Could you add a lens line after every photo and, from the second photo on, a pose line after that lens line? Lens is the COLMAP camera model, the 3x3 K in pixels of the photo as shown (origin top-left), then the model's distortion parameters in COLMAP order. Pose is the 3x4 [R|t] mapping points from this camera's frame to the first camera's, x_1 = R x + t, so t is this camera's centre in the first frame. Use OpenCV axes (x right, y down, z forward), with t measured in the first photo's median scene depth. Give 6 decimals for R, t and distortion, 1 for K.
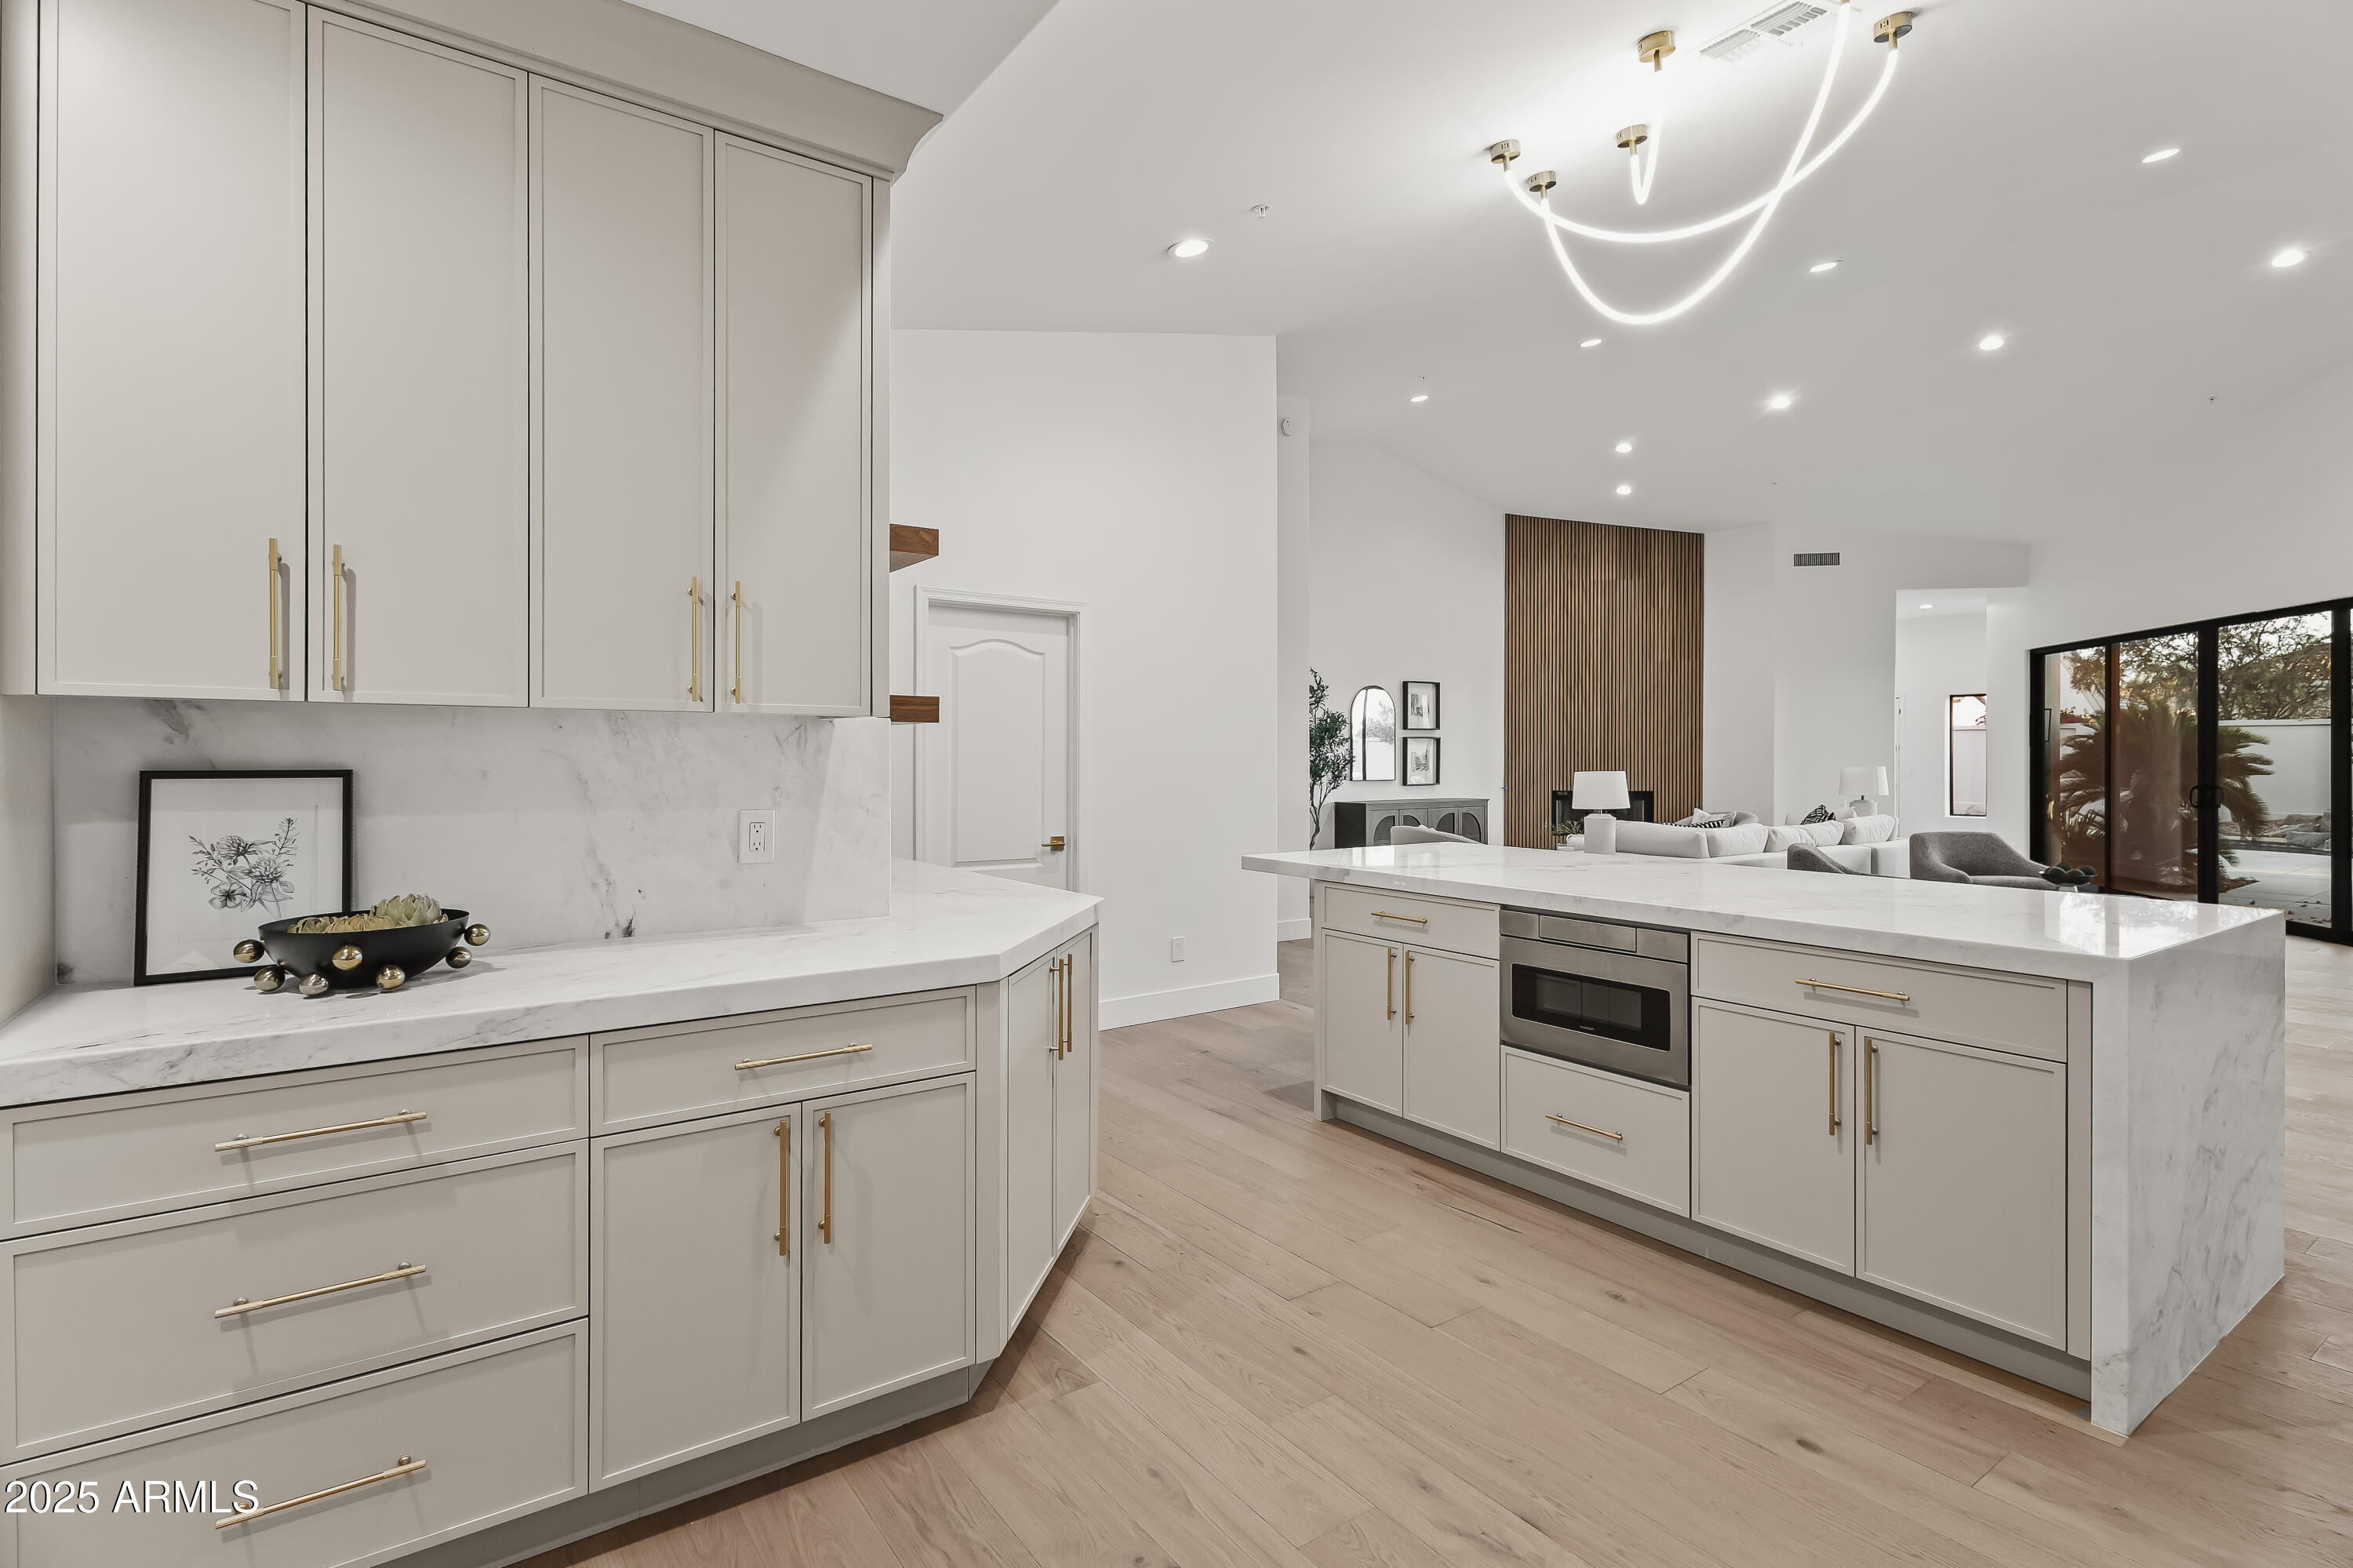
lens RADIAL K [[1125.8, 0, 1163.8], [0, 1125.8, 761.0], [0, 0, 1]] dist [0.001373, 0.000237]
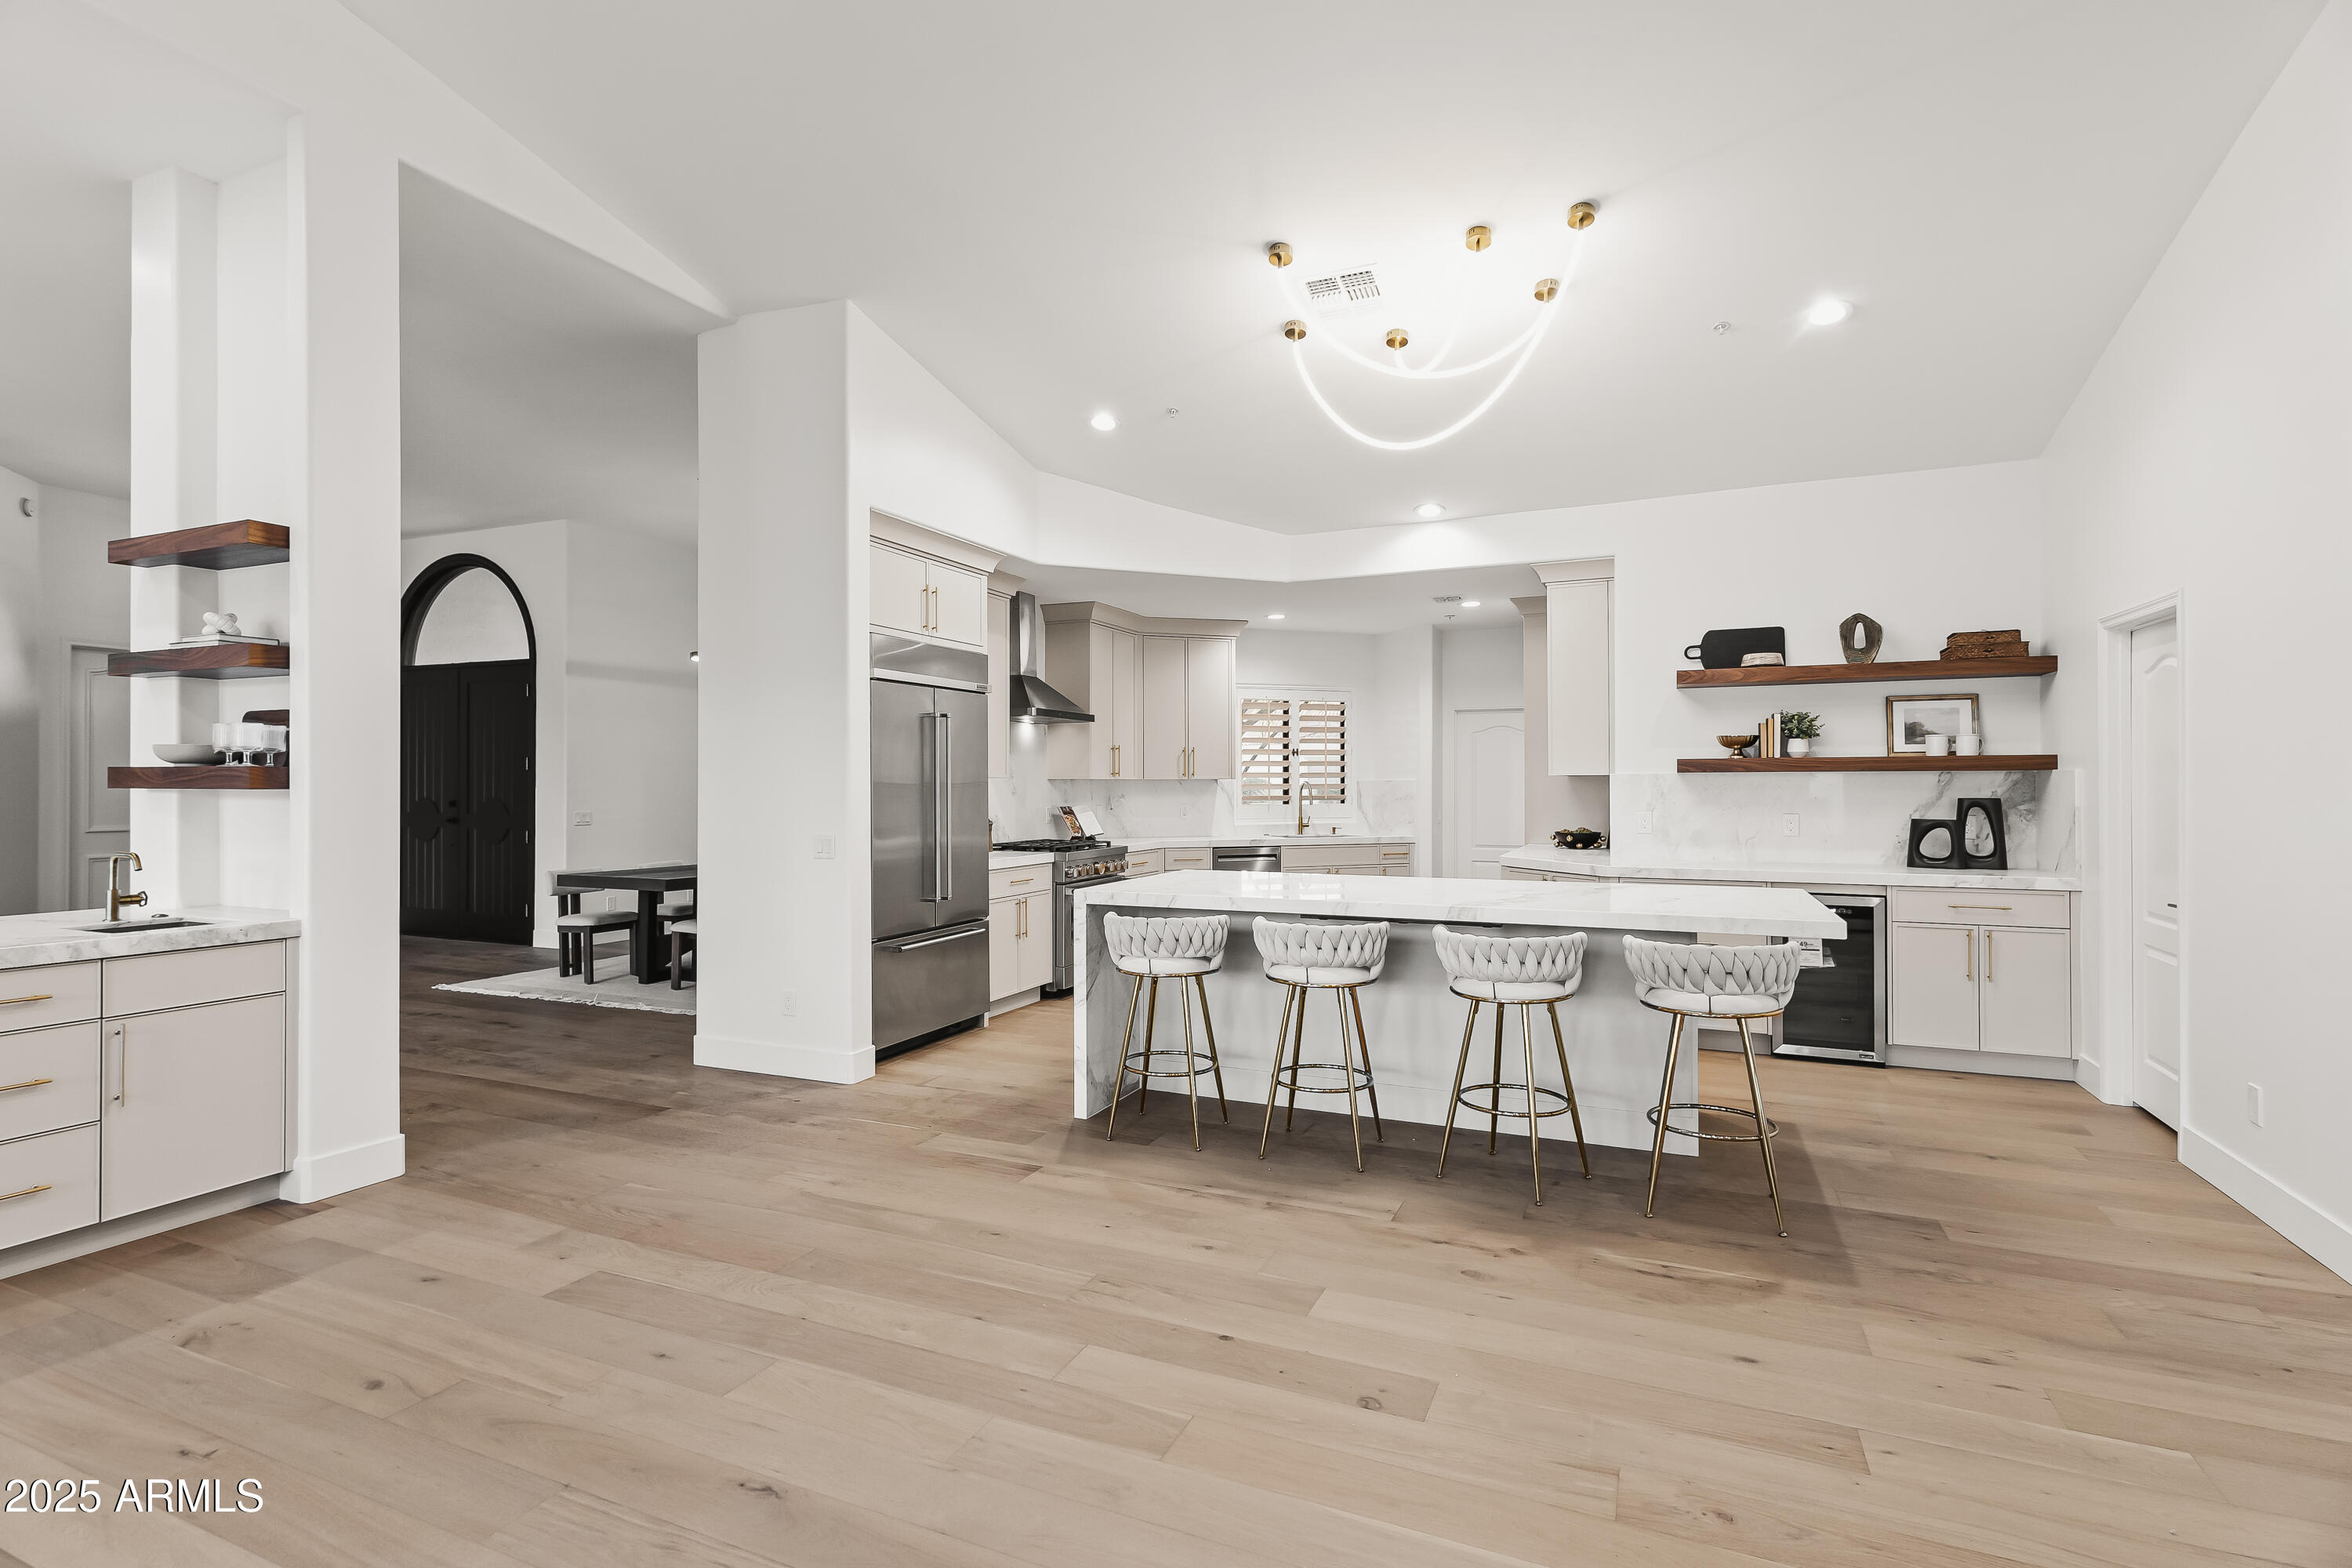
lens RADIAL K [[1129.4, 0, 1144.6], [0, 1129.4, 781.2], [0, 0, 1]] dist [0.004226, 0.000761]
pose [[-0.871564, -0.002246, -0.490277, 0.622806], [-0.002352, 0.999997, -0.000400, -0.006962], [0.490276, 0.000804, -0.871567, 0.908003]]
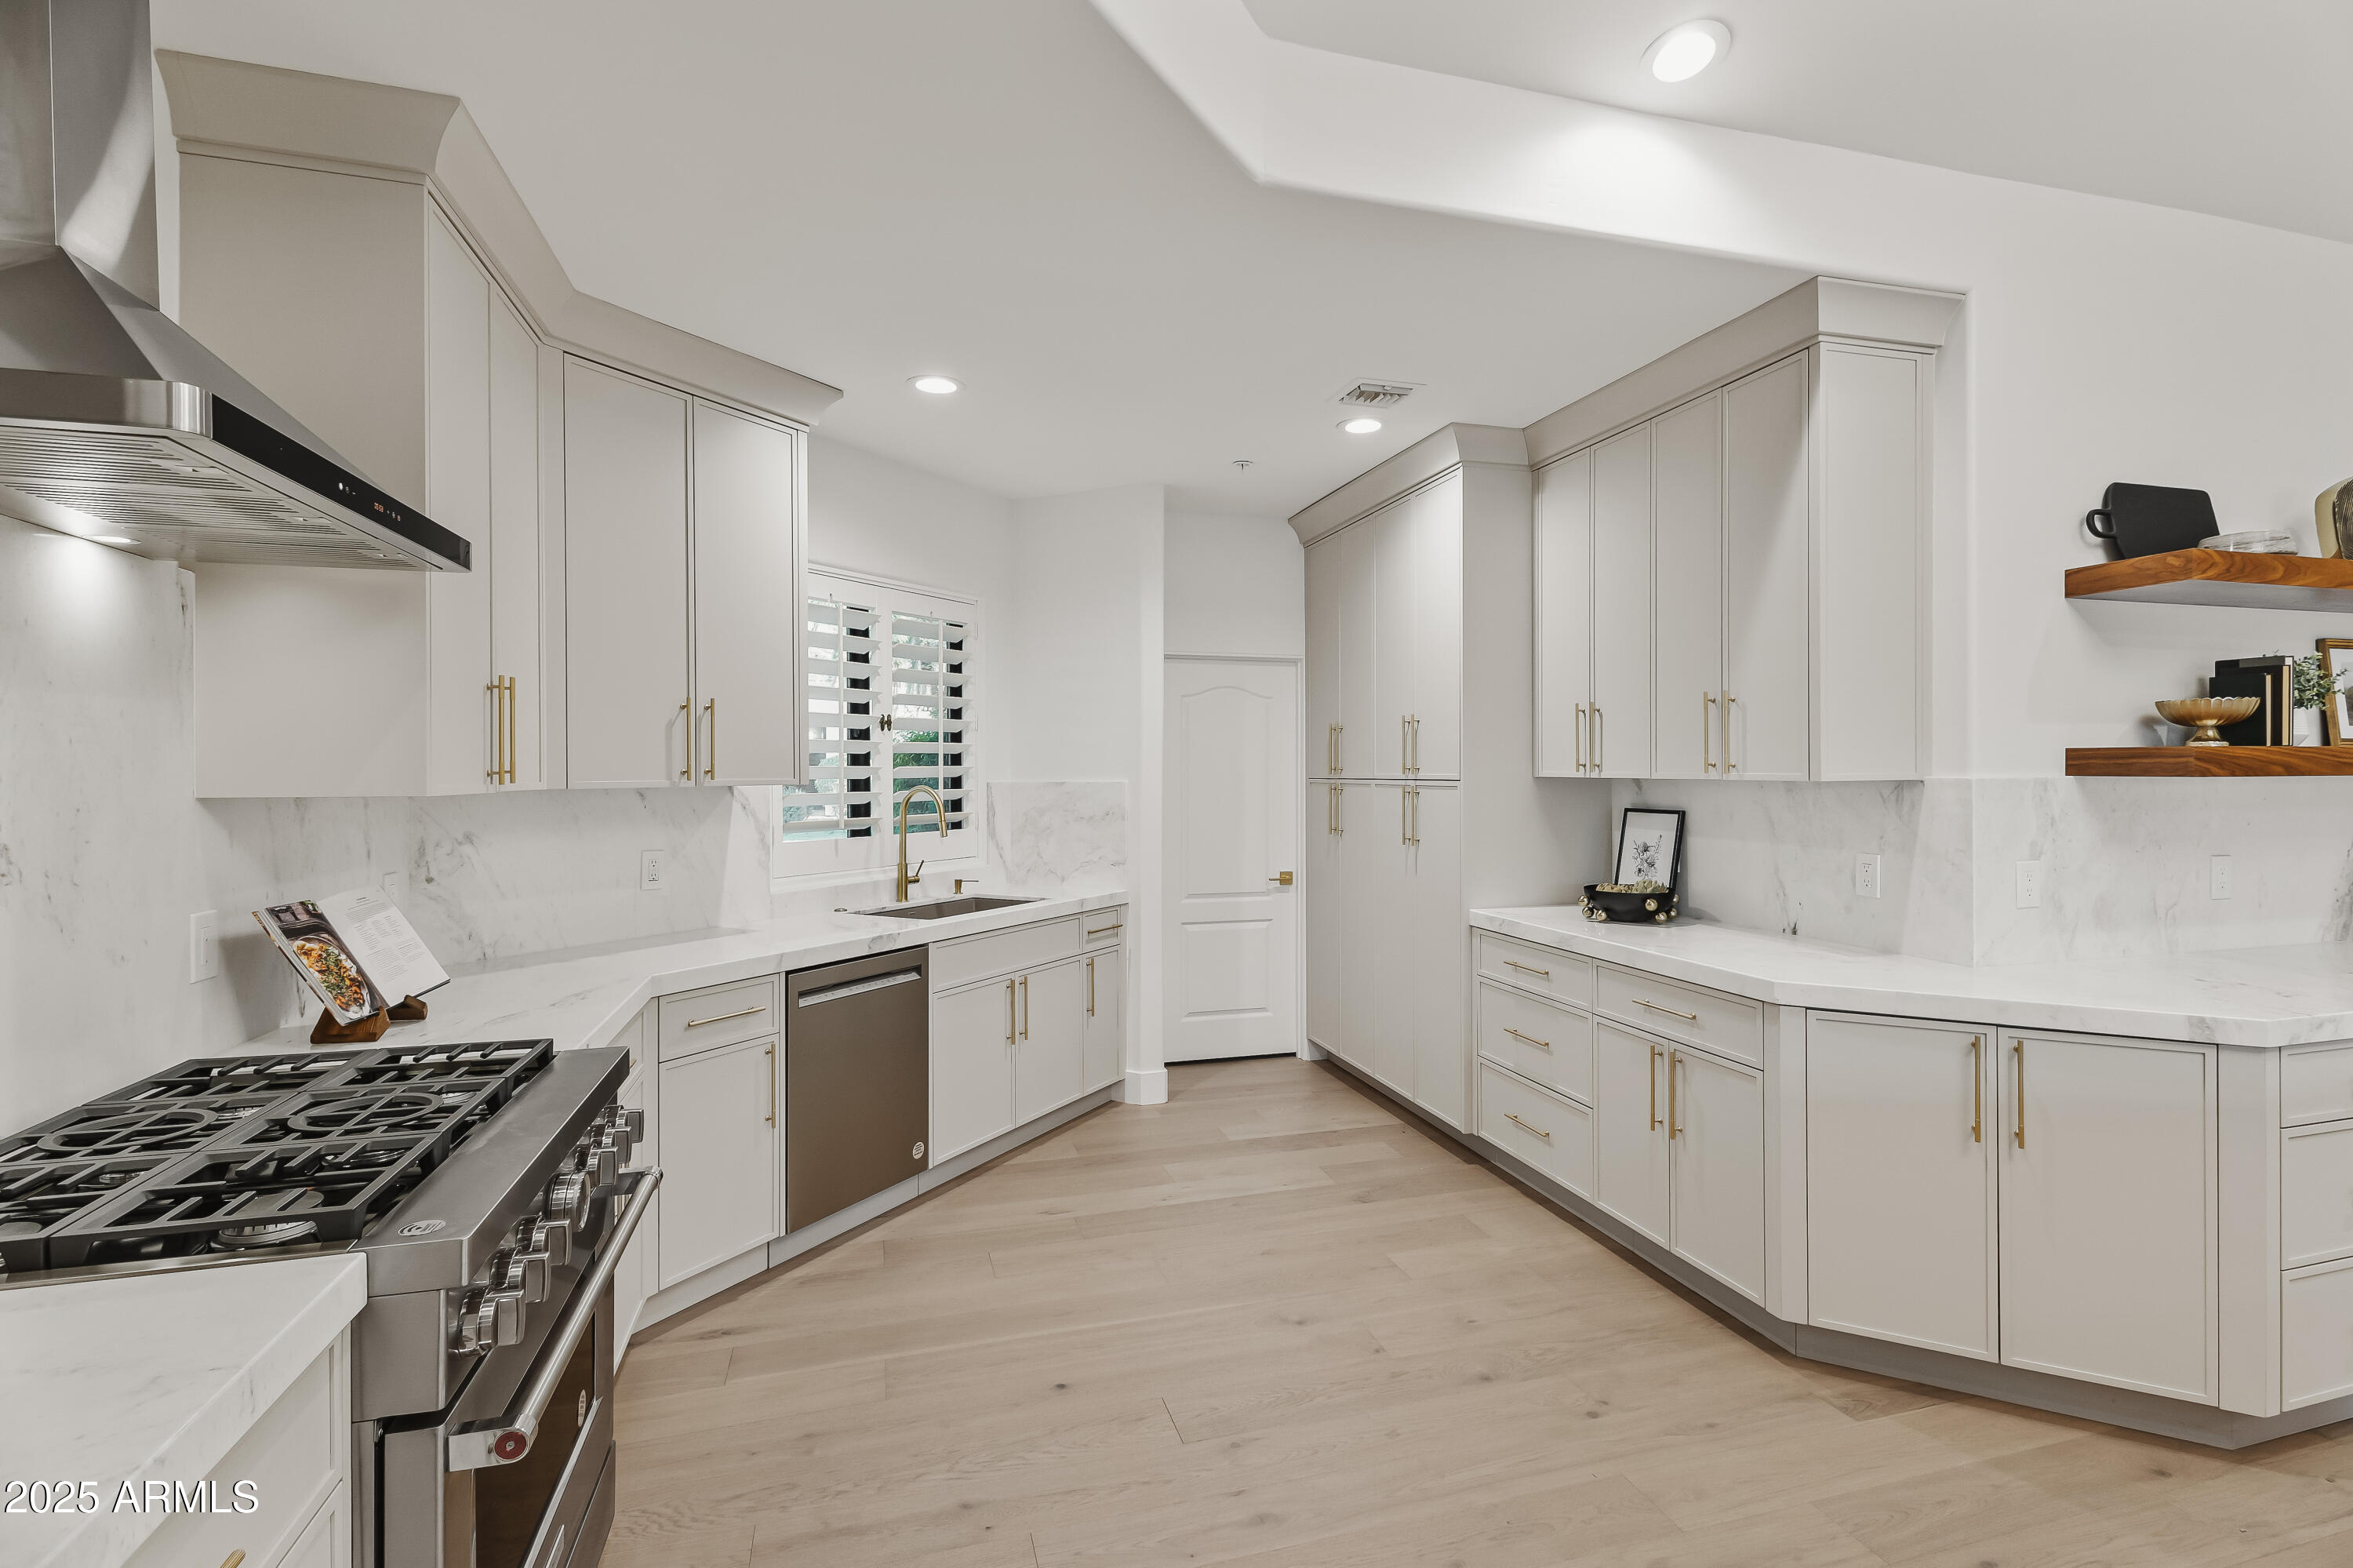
lens RADIAL K [[1089.1, 0, 1176.5], [0, 1089.1, 784.0], [0, 0, 1]] dist [-0.001012, -0.000323]
pose [[-0.333794, 0.009900, -0.942594, 0.340790], [-0.001502, 0.999938, 0.011034, -0.015048], [0.942645, 0.005099, -0.333759, 0.230275]]
